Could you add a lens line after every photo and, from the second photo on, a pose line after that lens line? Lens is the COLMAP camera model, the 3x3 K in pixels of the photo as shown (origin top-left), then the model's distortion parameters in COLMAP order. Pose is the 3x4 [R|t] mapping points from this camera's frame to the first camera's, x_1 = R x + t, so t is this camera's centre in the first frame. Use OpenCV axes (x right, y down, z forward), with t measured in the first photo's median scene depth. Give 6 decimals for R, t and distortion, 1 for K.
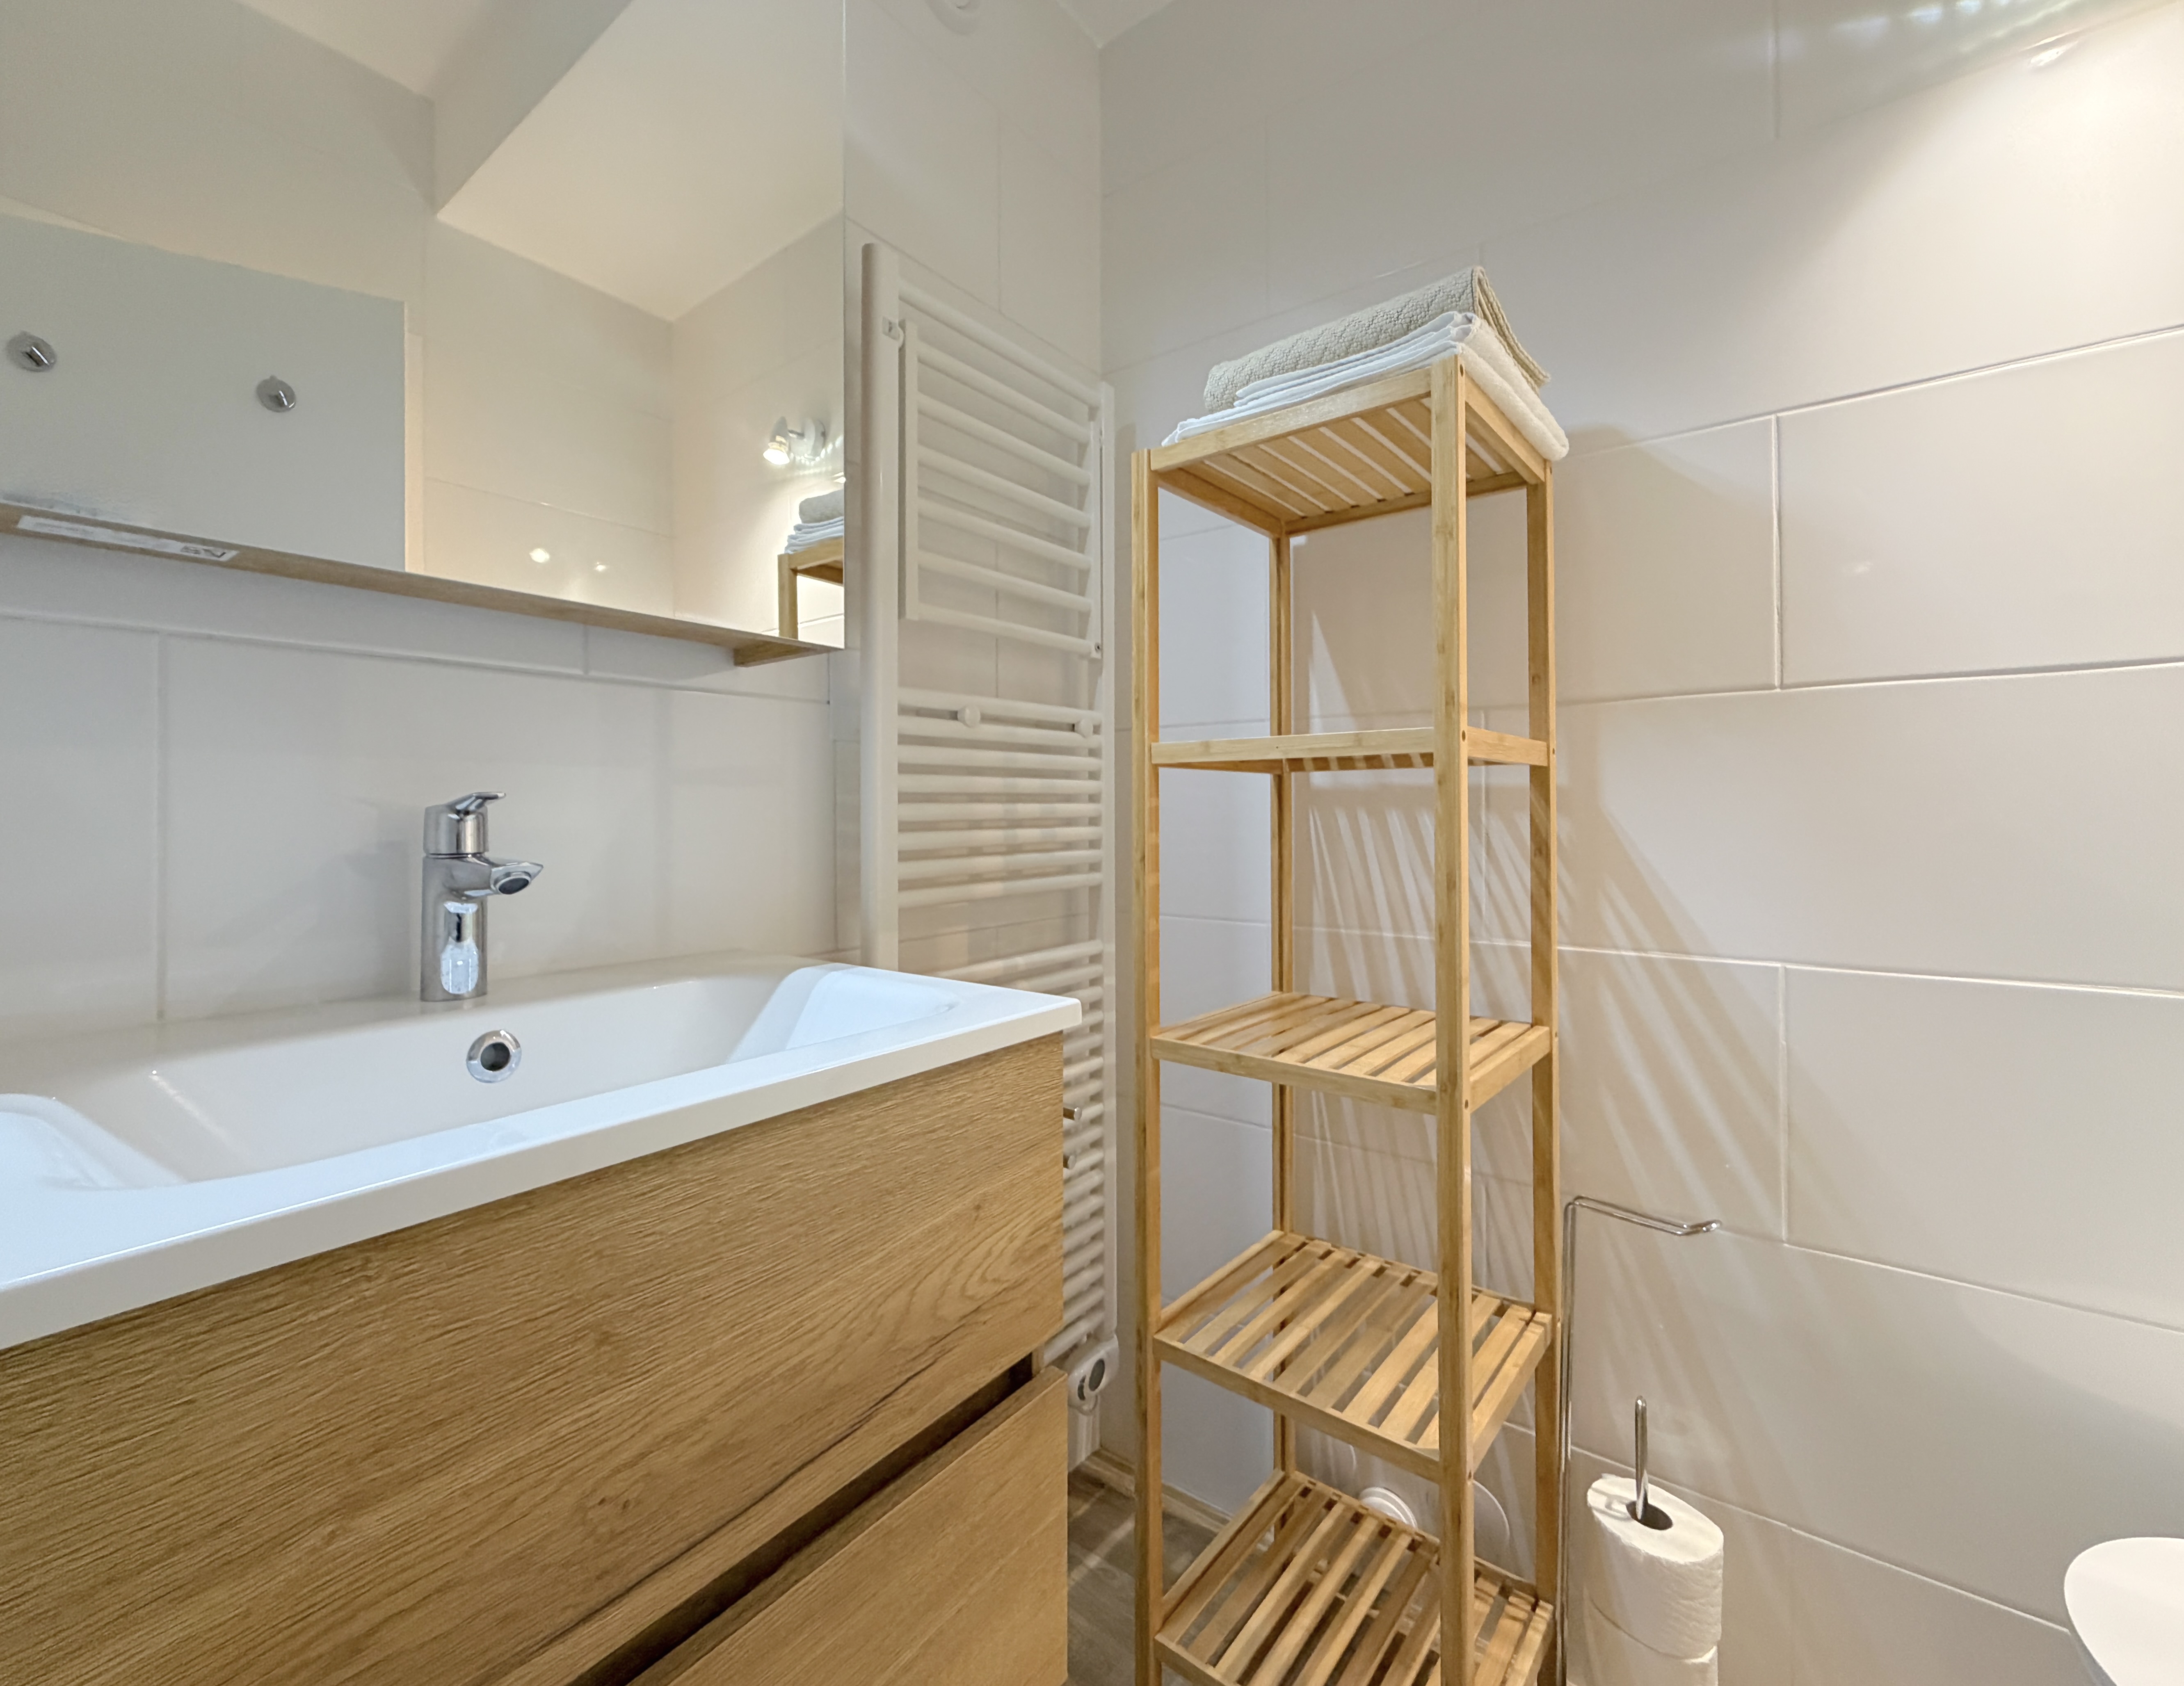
lens RADIAL K [[926.1, 0, 1043.6], [0, 926.1, 810.2], [0, 0, 1]] dist [-0.002504, -0.000565]
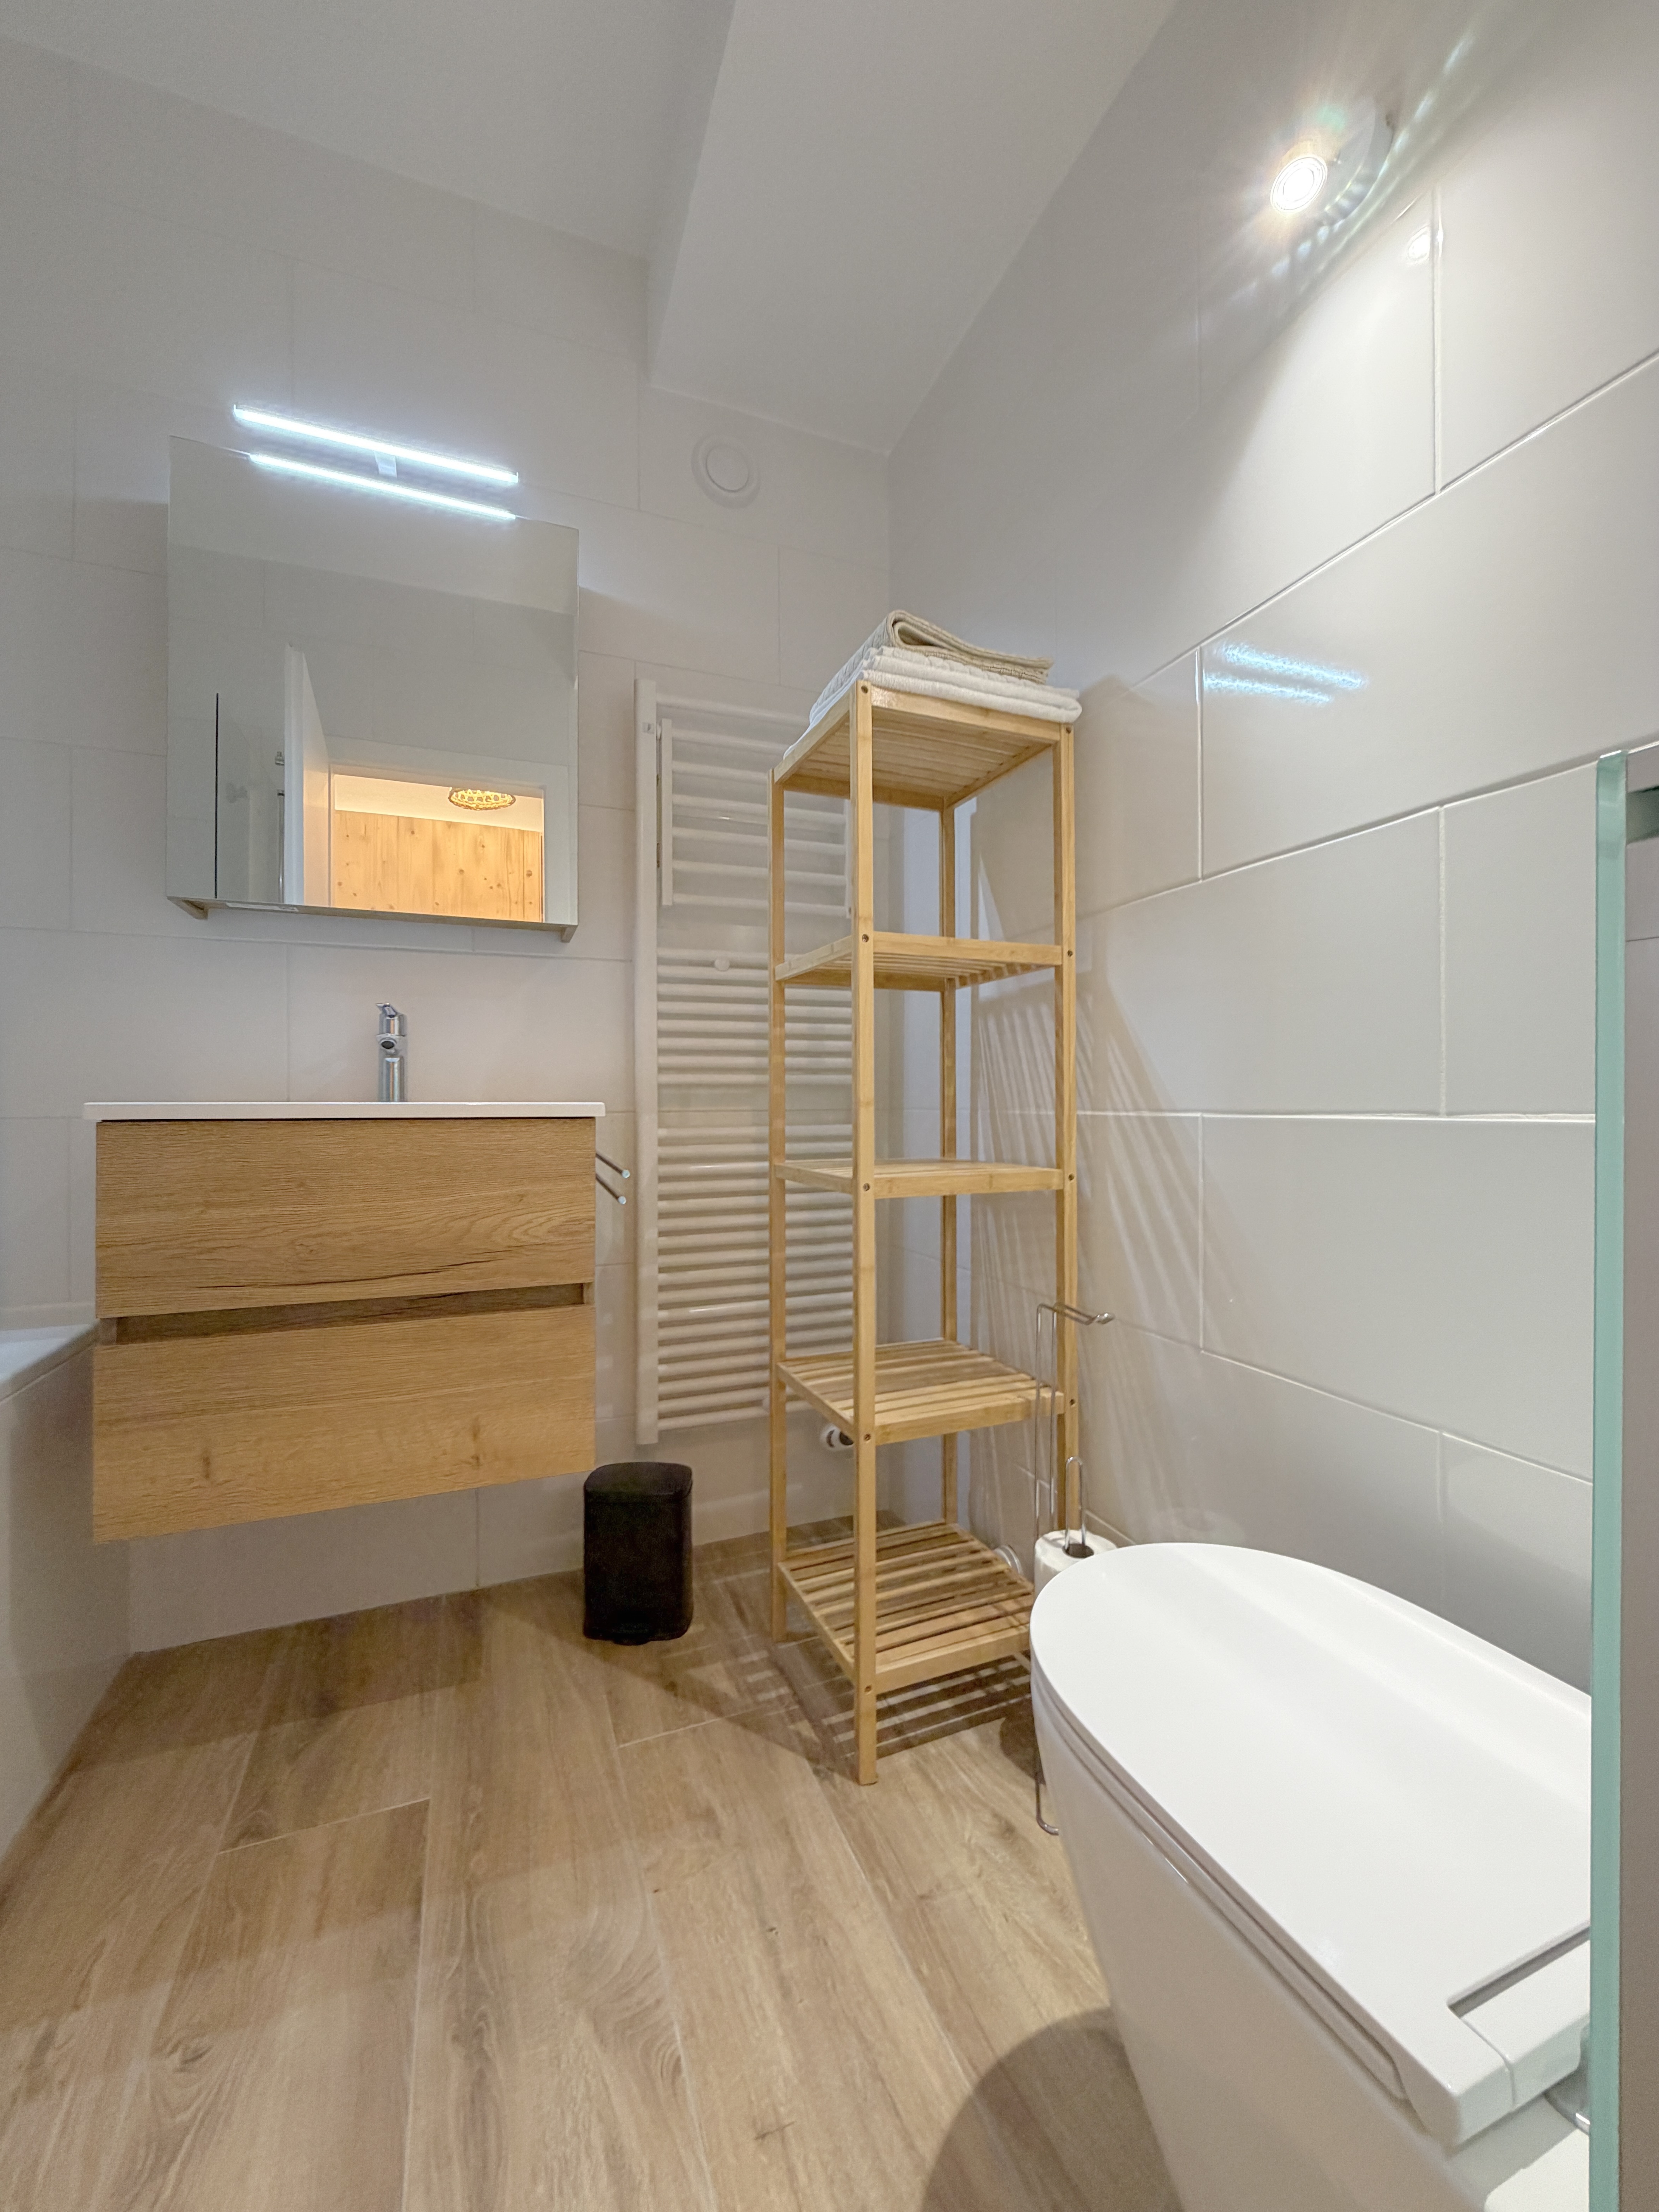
lens RADIAL K [[869.4, 0, 829.5], [0, 869.4, 1106.0], [0, 0, 1]] dist [0.000647, -0.000338]
pose [[0.871870, 0.000769, -0.489738, 0.898035], [0.002087, 0.999984, 0.005285, 0.144373], [0.489734, -0.005630, 0.871854, -0.190095]]
